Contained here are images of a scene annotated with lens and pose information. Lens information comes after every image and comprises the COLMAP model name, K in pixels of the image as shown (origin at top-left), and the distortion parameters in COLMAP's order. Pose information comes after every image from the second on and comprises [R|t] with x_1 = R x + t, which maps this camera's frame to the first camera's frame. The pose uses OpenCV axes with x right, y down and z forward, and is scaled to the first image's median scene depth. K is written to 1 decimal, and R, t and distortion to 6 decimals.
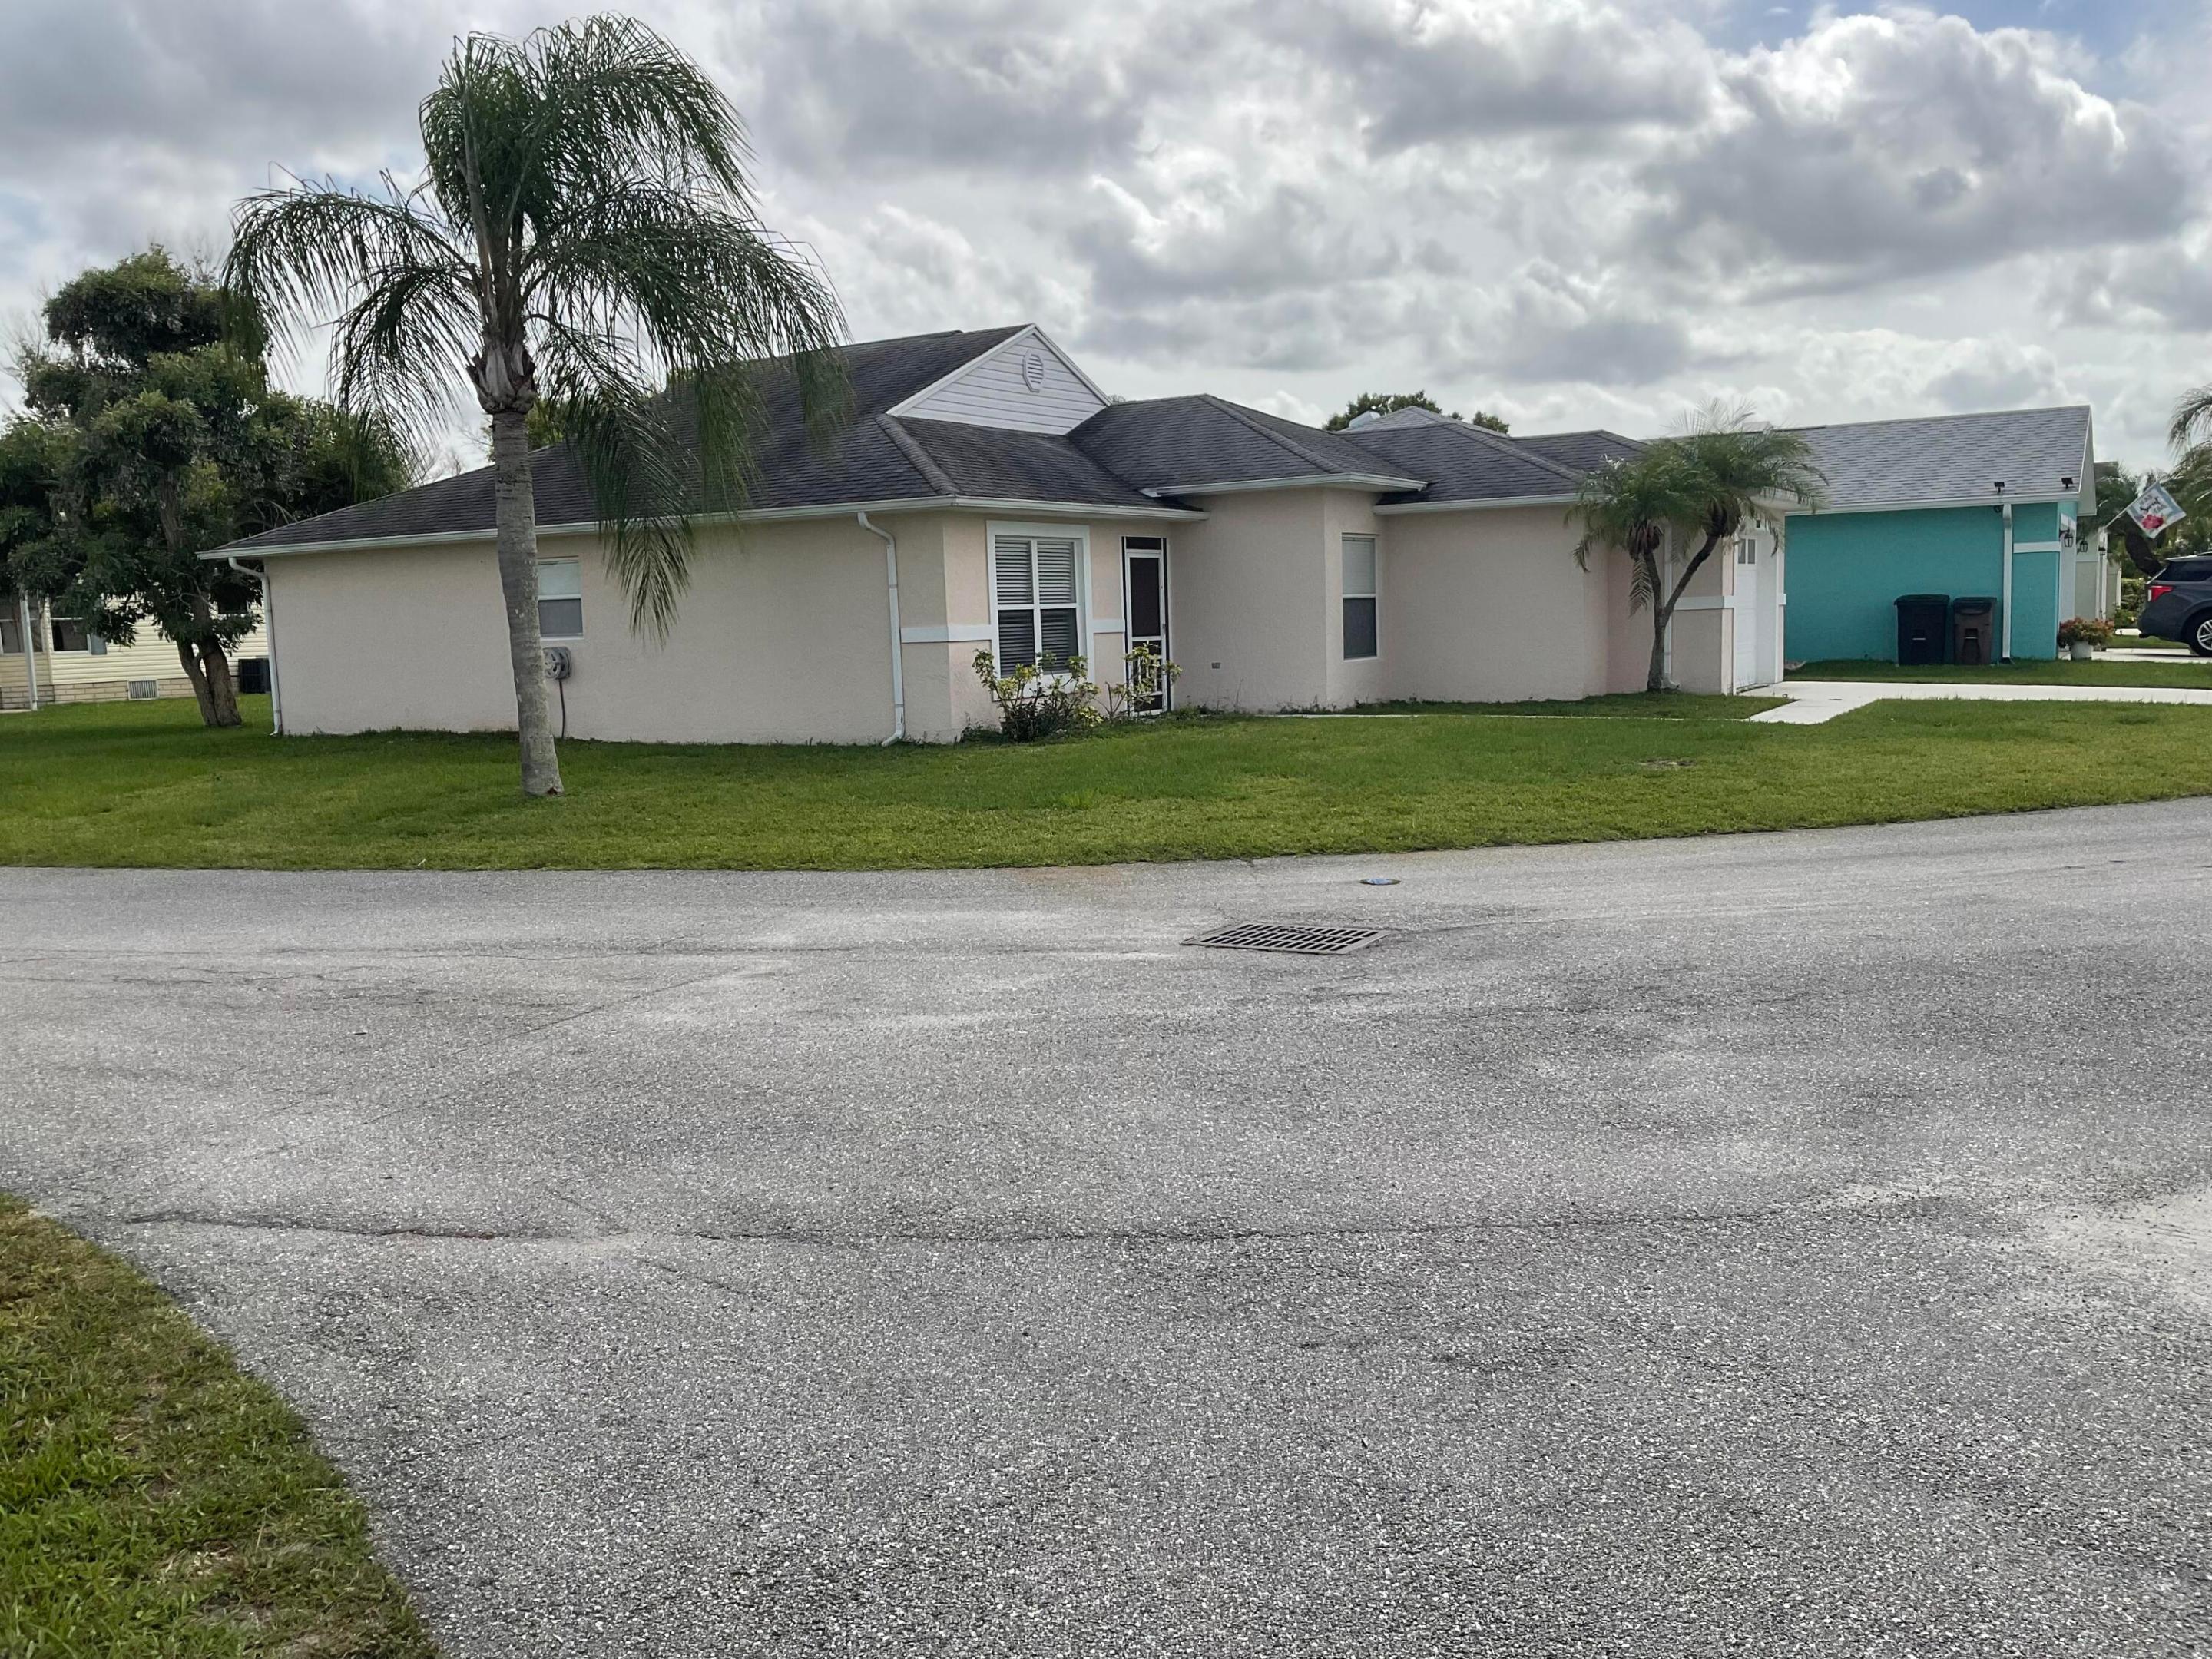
lens RADIAL K [[1830.1, 0, 1105.9], [0, 1830.1, 821.9], [0, 0, 1]] dist [0.119115, -0.258526]
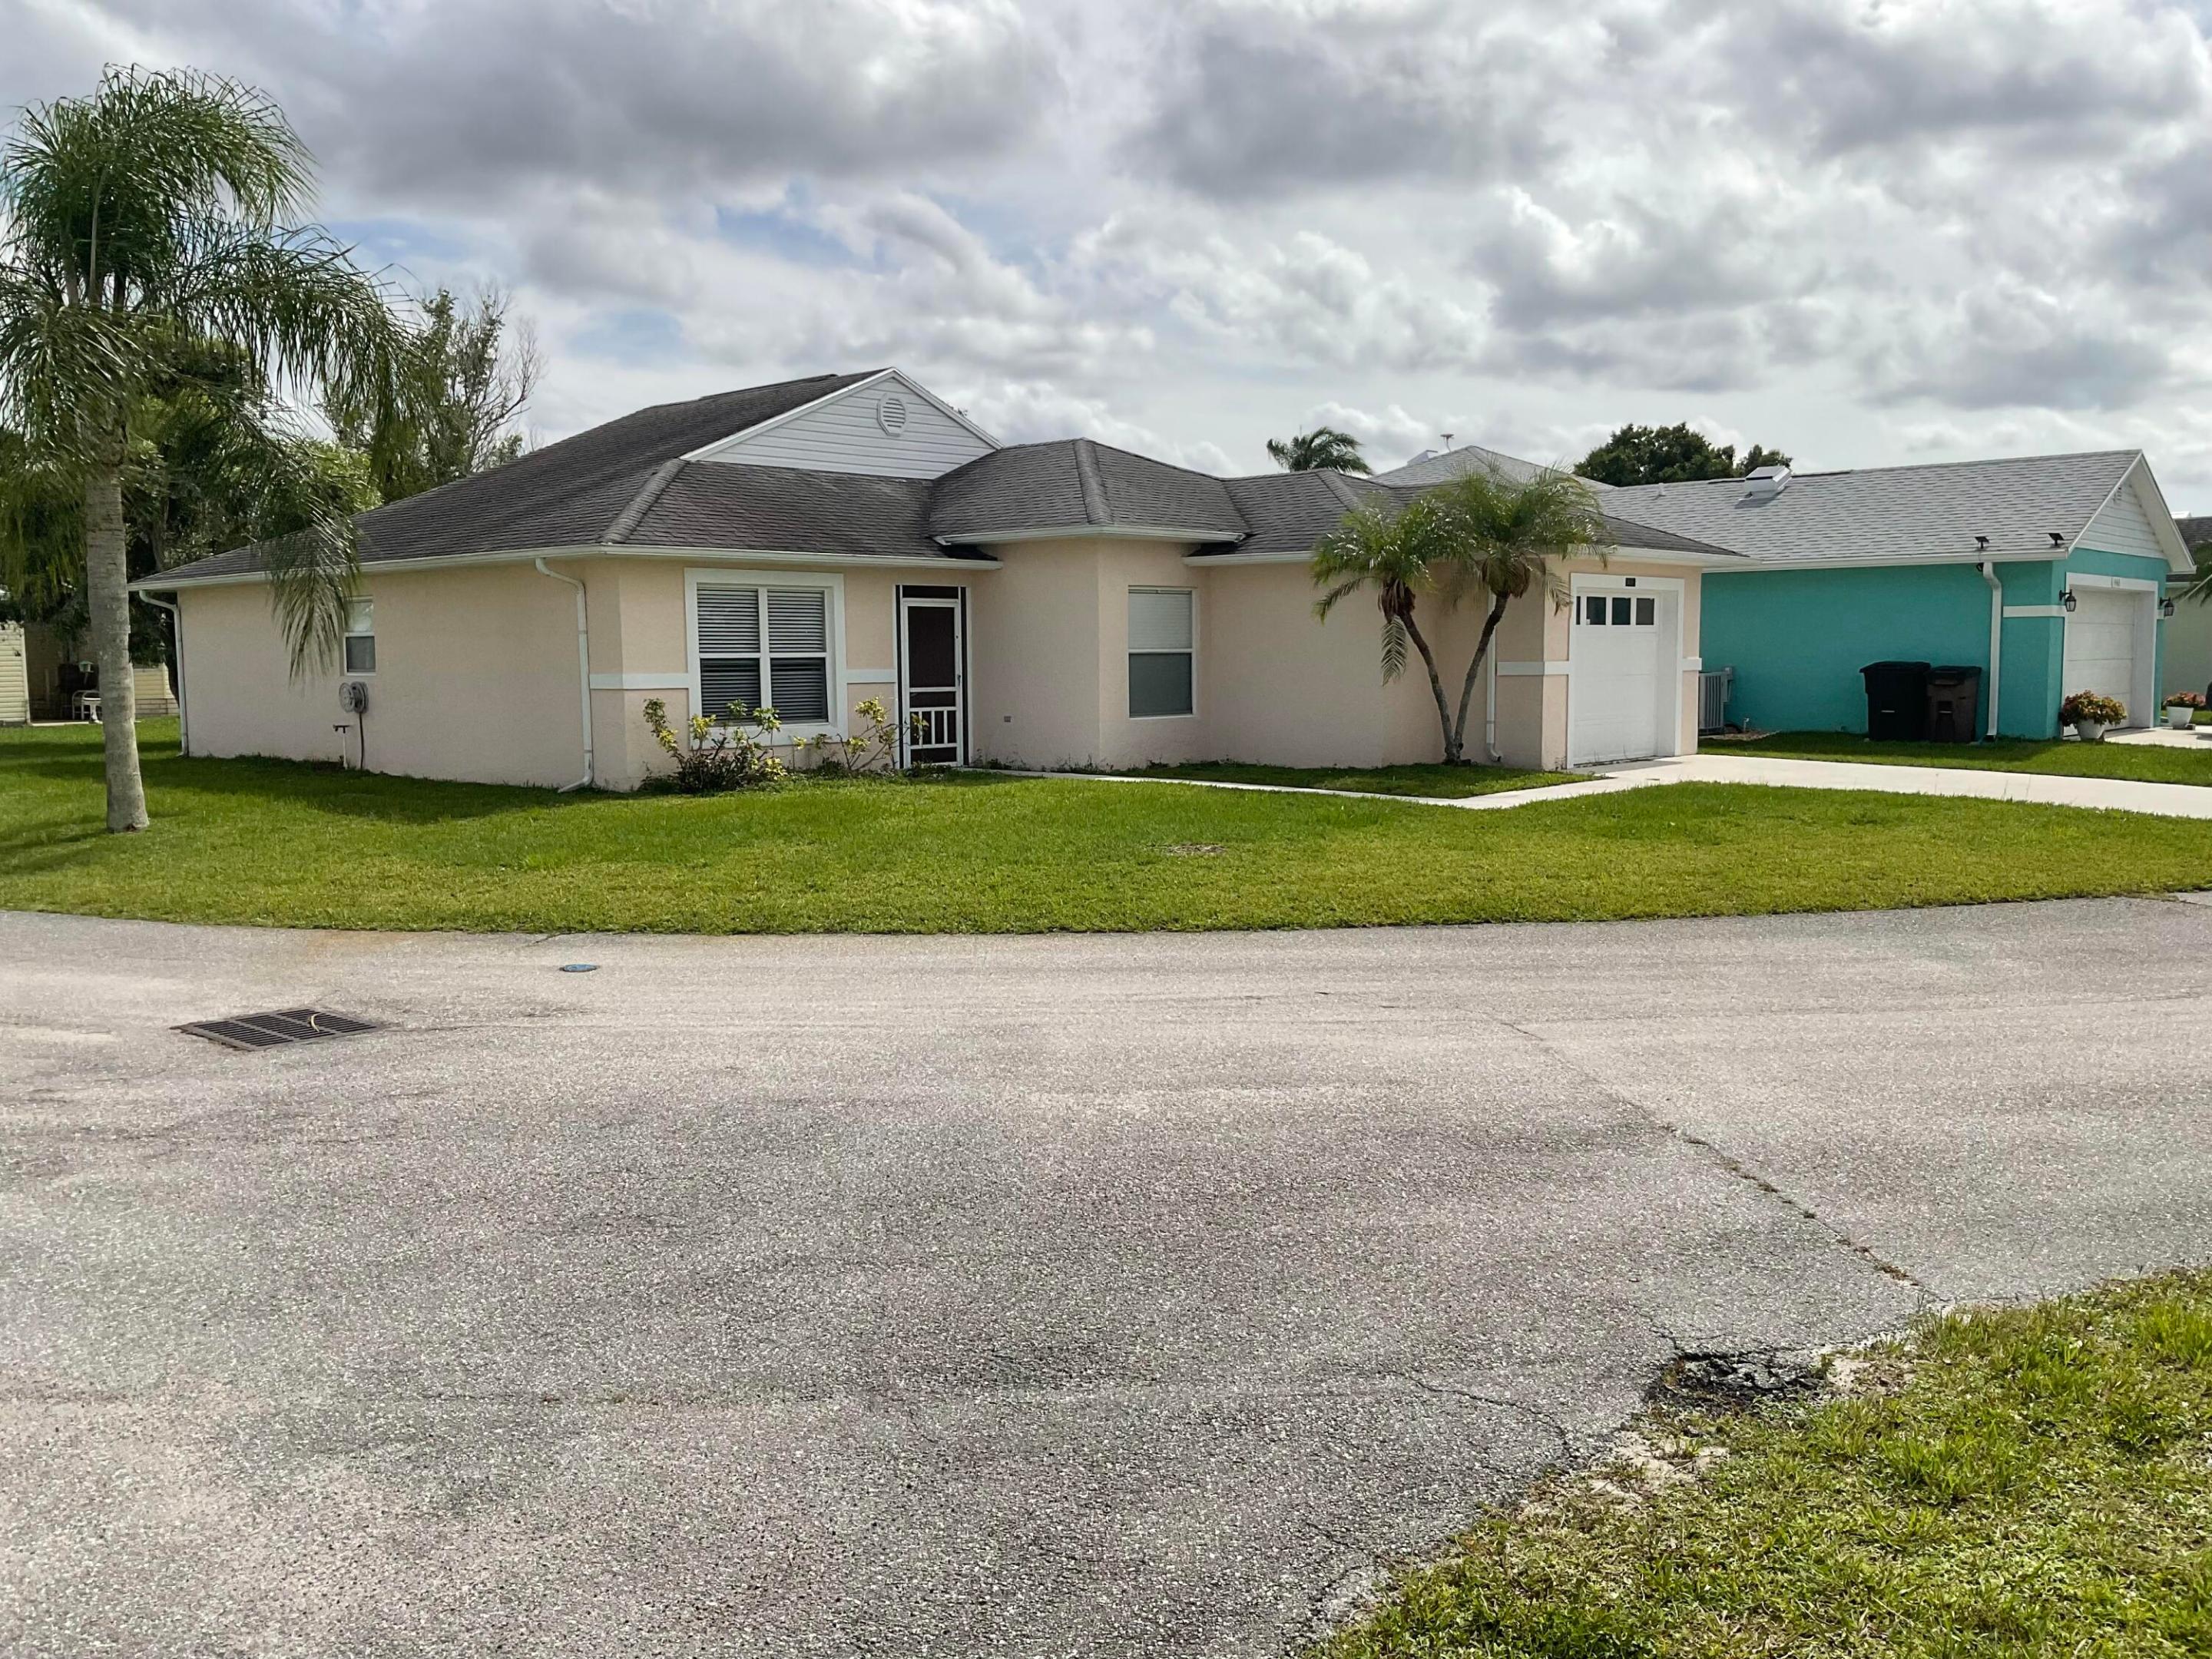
lens RADIAL K [[1861.5, 0, 1106.0], [0, 1861.5, 829.5], [0, 0, 1]] dist [0.068663, -0.060938]
pose [[0.978902, 0.042322, -0.199897, 0.308814], [-0.045075, 0.998941, -0.009236, -0.020366], [0.199294, 0.018051, 0.979773, 0.048904]]
